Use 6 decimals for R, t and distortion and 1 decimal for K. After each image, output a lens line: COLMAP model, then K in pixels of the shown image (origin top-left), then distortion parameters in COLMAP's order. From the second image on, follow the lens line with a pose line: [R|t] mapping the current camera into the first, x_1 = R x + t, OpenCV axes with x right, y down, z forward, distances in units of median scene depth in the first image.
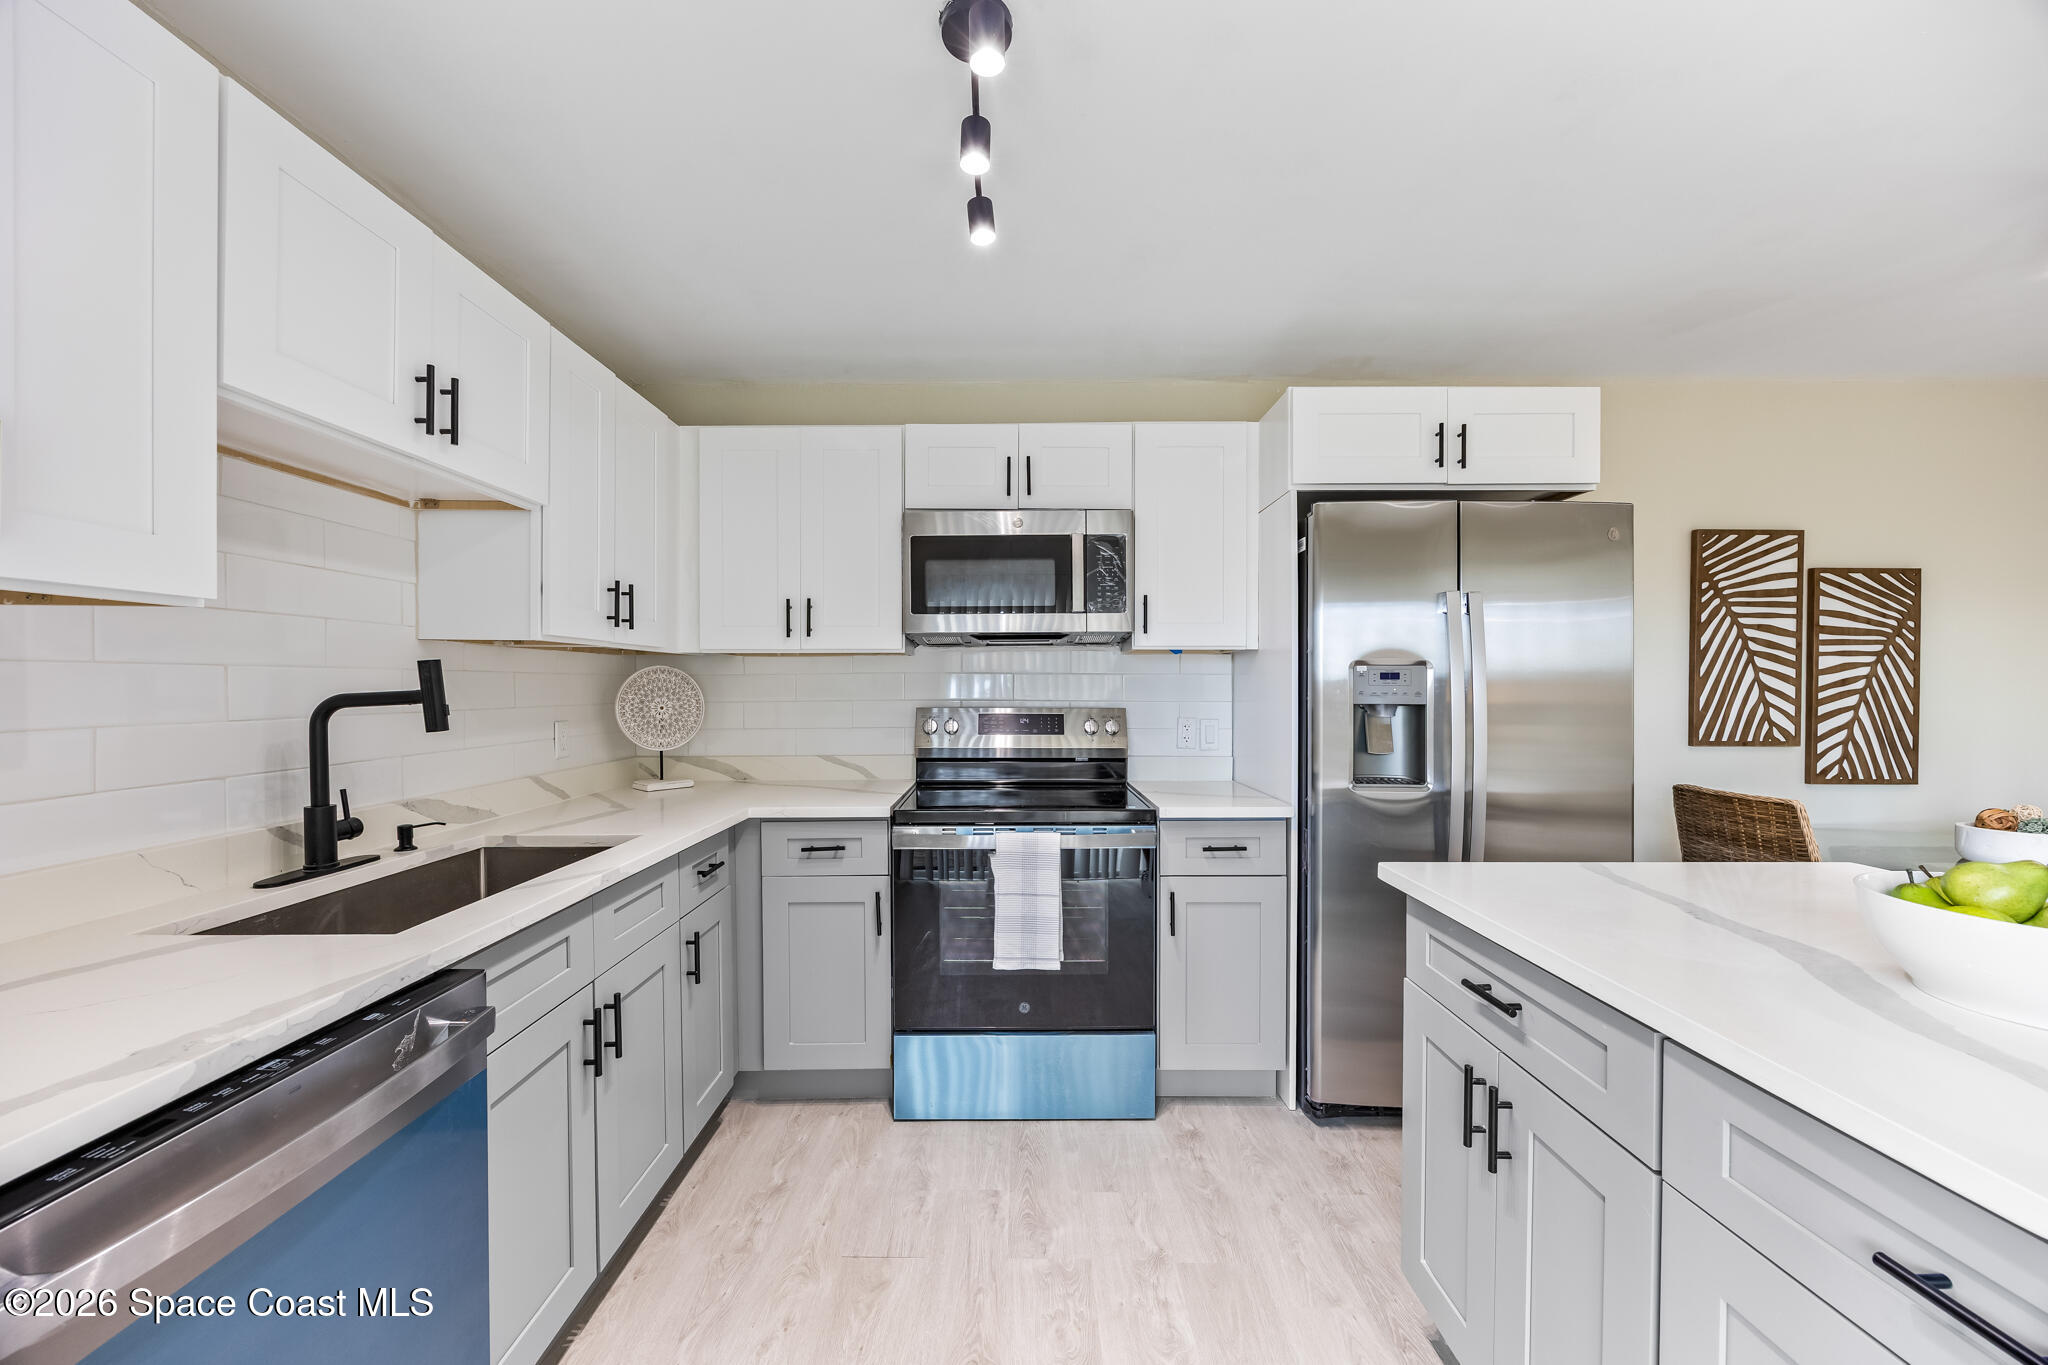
lens RADIAL K [[780.7, 0, 1013.7], [0, 780.7, 689.4], [0, 0, 1]] dist [-0.000882, -0.000273]
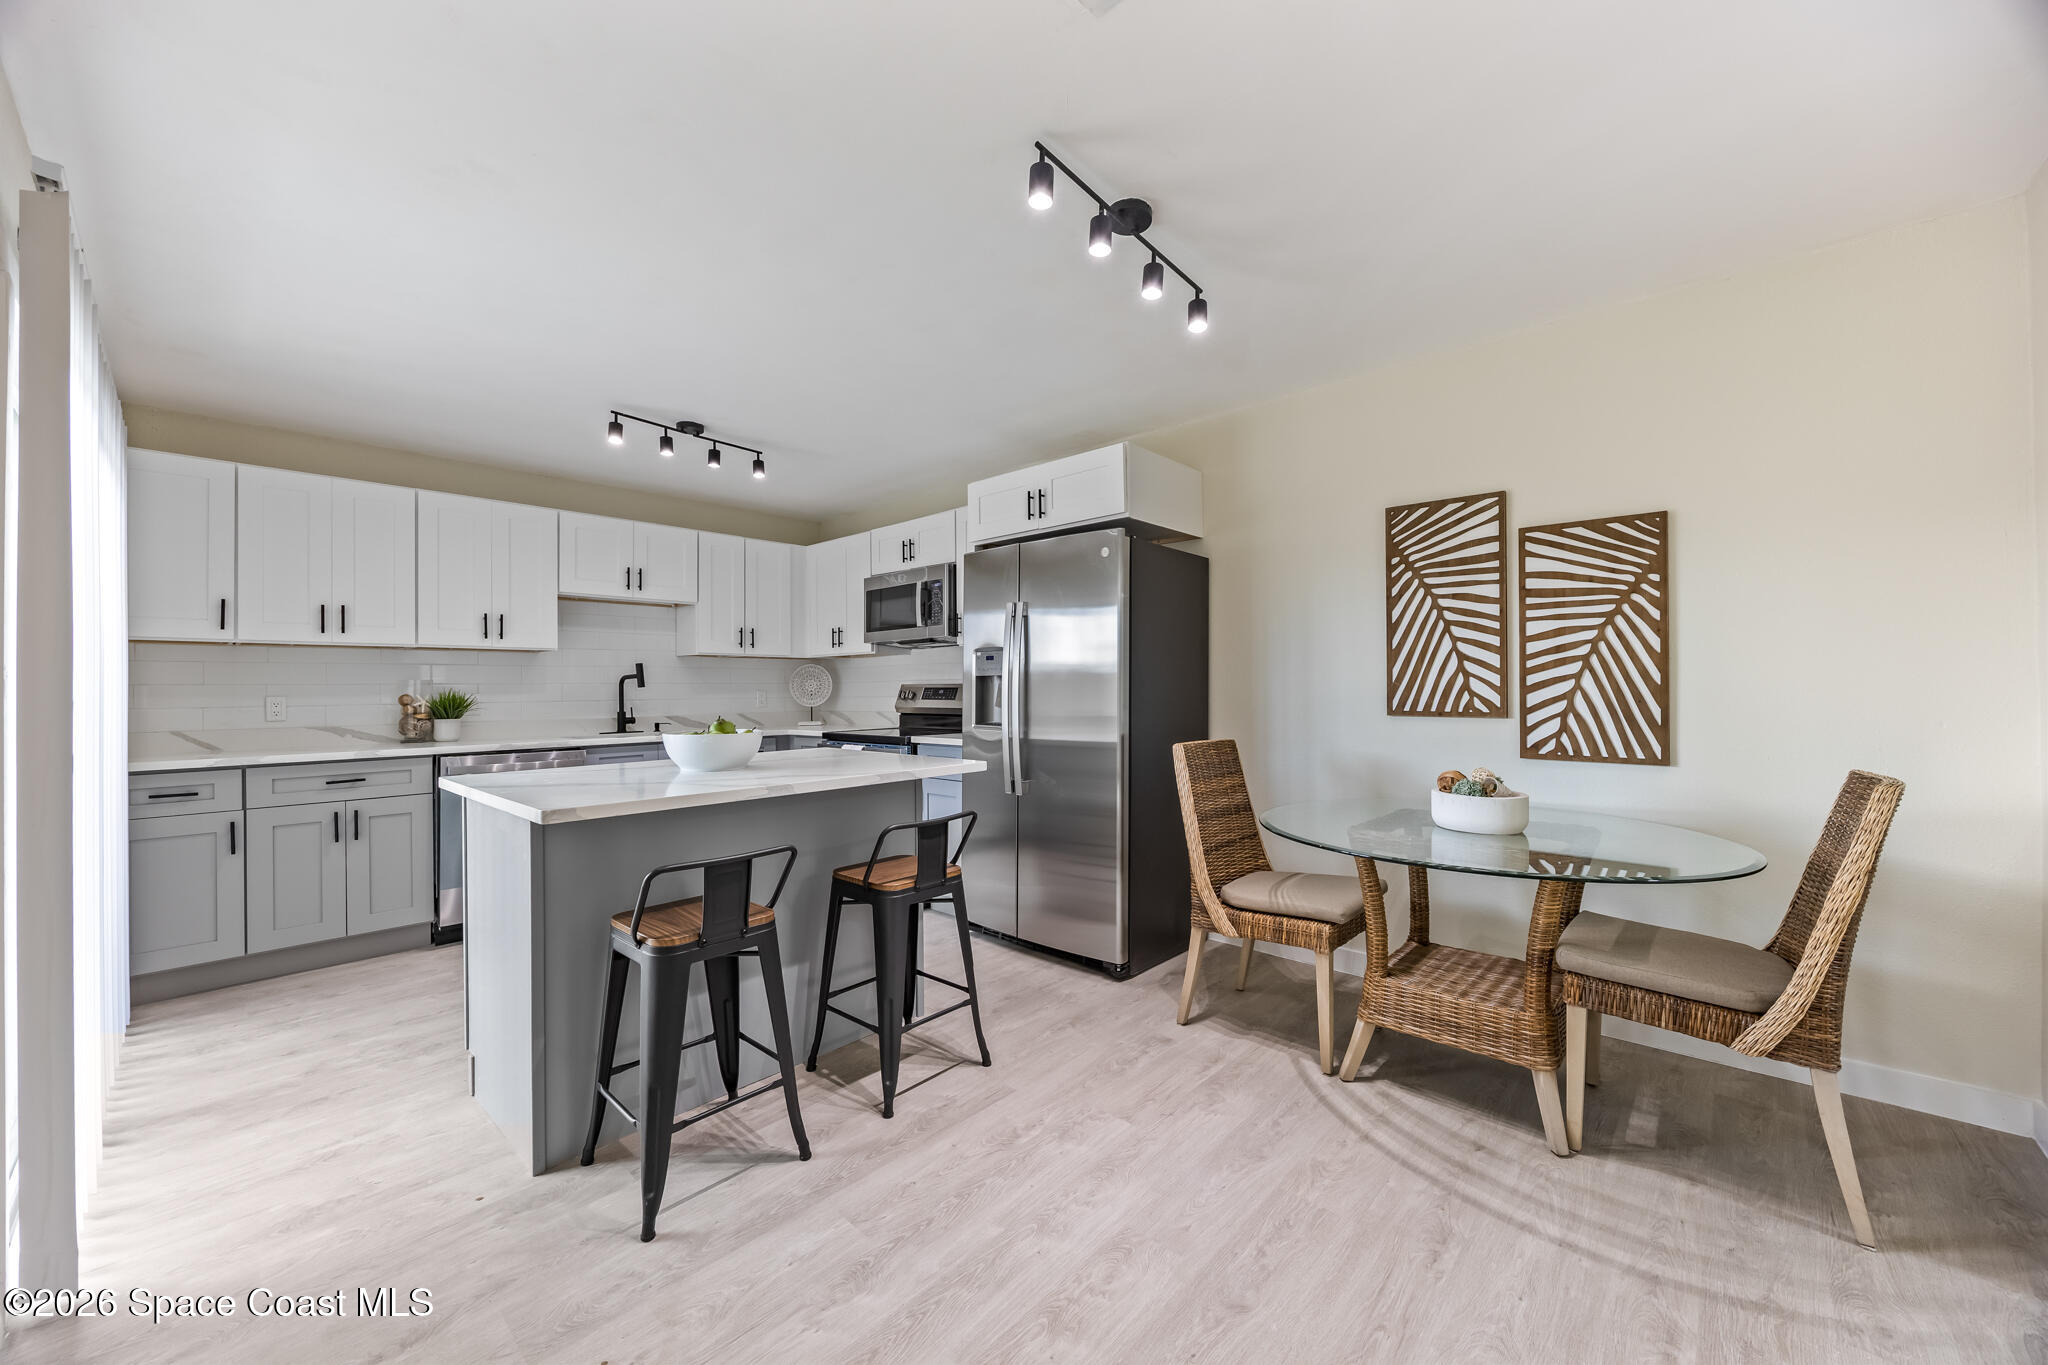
lens RADIAL K [[780.7, 0, 1026.1], [0, 780.7, 682.7], [0, 0, 1]] dist [-0.000882, -0.000273]
pose [[0.735084, -0.010353, -0.677897, 1.227379], [0.003614, 0.999929, -0.011353, 0.039069], [0.677967, 0.005895, 0.735069, -0.095619]]
